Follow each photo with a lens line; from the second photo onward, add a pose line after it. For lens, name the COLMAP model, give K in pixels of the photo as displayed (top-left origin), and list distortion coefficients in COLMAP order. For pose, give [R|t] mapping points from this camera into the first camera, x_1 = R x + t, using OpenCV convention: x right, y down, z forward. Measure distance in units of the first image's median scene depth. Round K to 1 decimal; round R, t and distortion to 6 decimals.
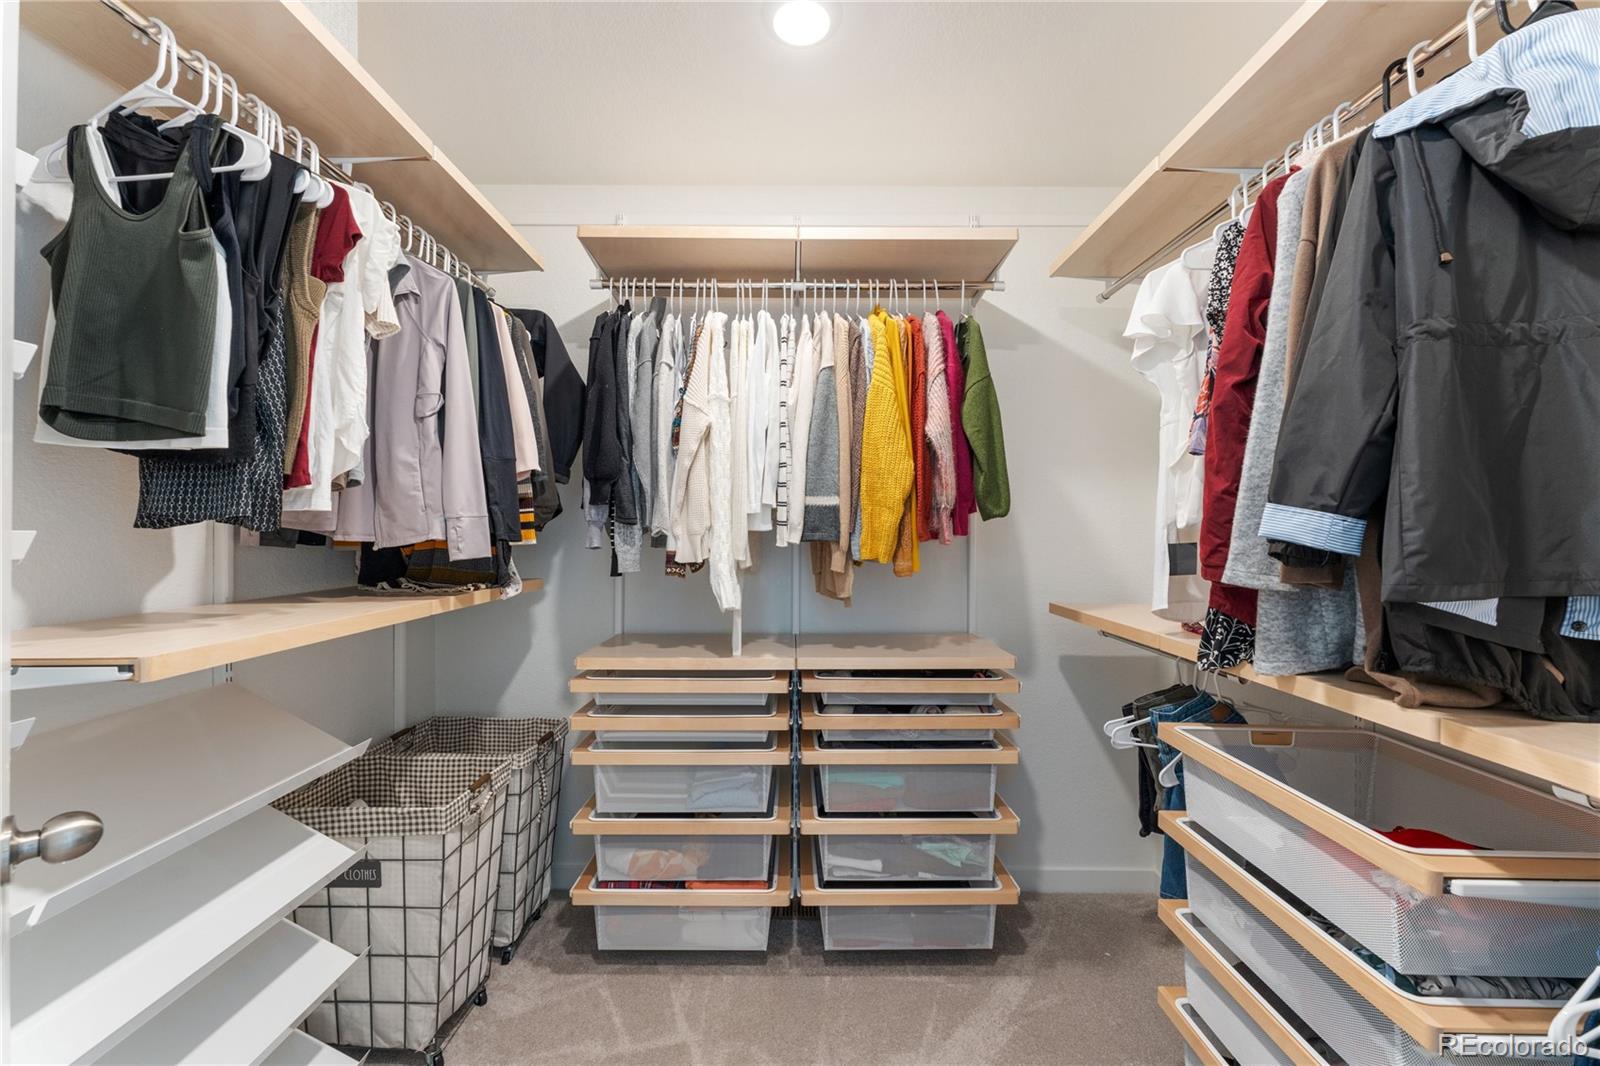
lens RADIAL K [[634.3, 0, 803.4], [0, 634.3, 527.8], [0, 0, 1]] dist [-0.001747, 0.000651]
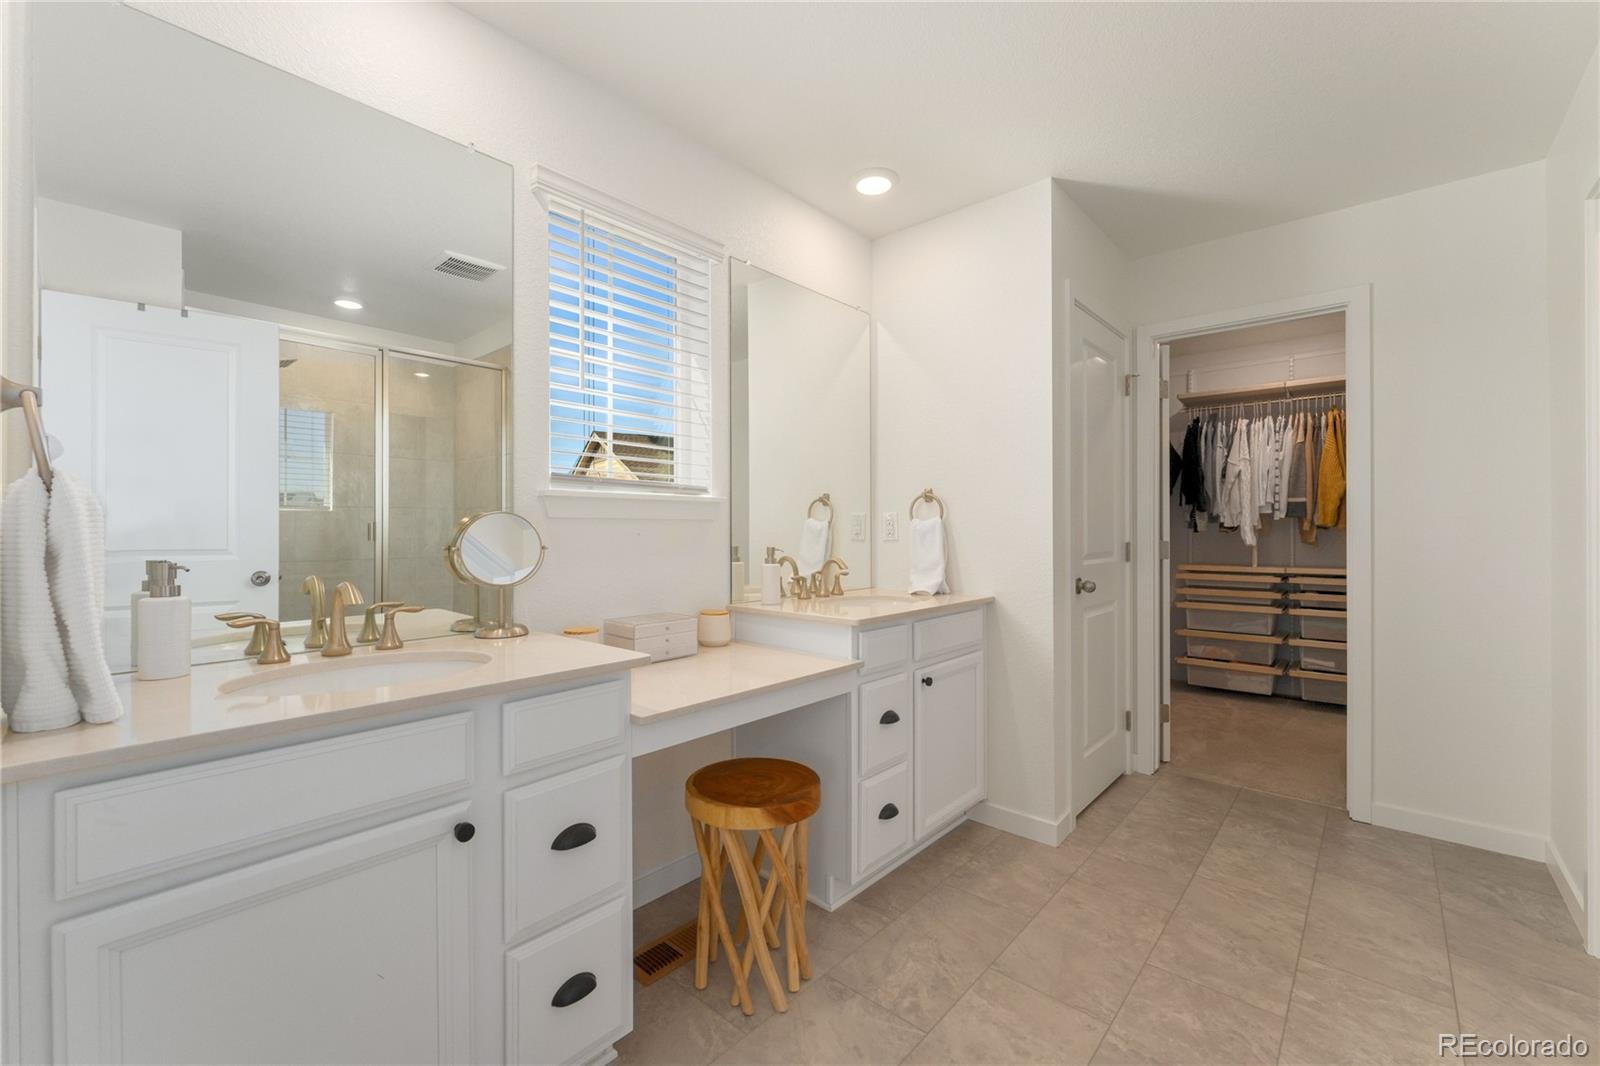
lens RADIAL K [[634.3, 0, 816.8], [0, 634.3, 528.1], [0, 0, 1]] dist [-0.001747, 0.000651]
pose [[0.745769, -0.004096, -0.666192, 0.255414], [0.011497, 0.999911, 0.006723, 0.025190], [0.666106, -0.012673, 0.745750, -1.860973]]
